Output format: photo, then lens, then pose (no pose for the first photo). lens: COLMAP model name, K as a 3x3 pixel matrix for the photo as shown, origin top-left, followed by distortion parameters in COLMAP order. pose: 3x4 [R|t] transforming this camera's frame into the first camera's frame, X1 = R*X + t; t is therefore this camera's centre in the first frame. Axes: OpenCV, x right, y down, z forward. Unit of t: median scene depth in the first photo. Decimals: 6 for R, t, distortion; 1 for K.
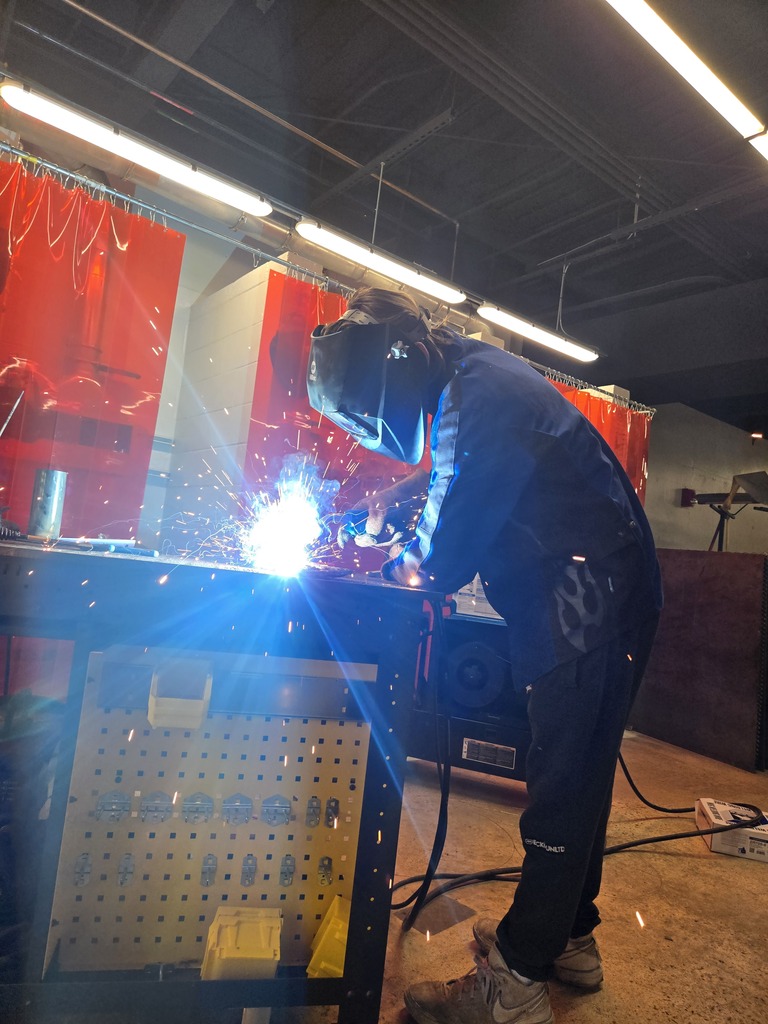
lens RADIAL K [[679.7, 0, 379.8], [0, 679.7, 505.5], [0, 0, 1]] dist [0.048054, -0.039662]
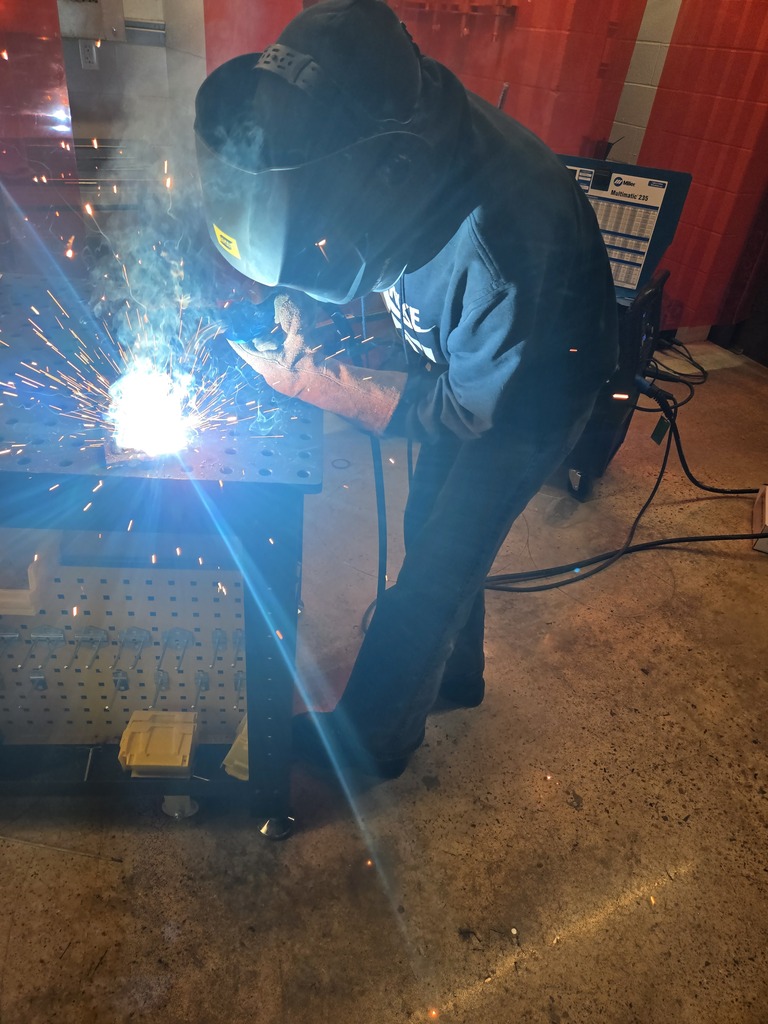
lens RADIAL K [[679.7, 0, 374.4], [0, 679.7, 502.0], [0, 0, 1]] dist [0.048054, -0.039662]
pose [[0.982276, 0.077988, -0.170448, 0.200134], [0.043224, 0.790585, 0.610825, -0.202948], [0.182390, -0.607366, 0.773201, 0.348571]]
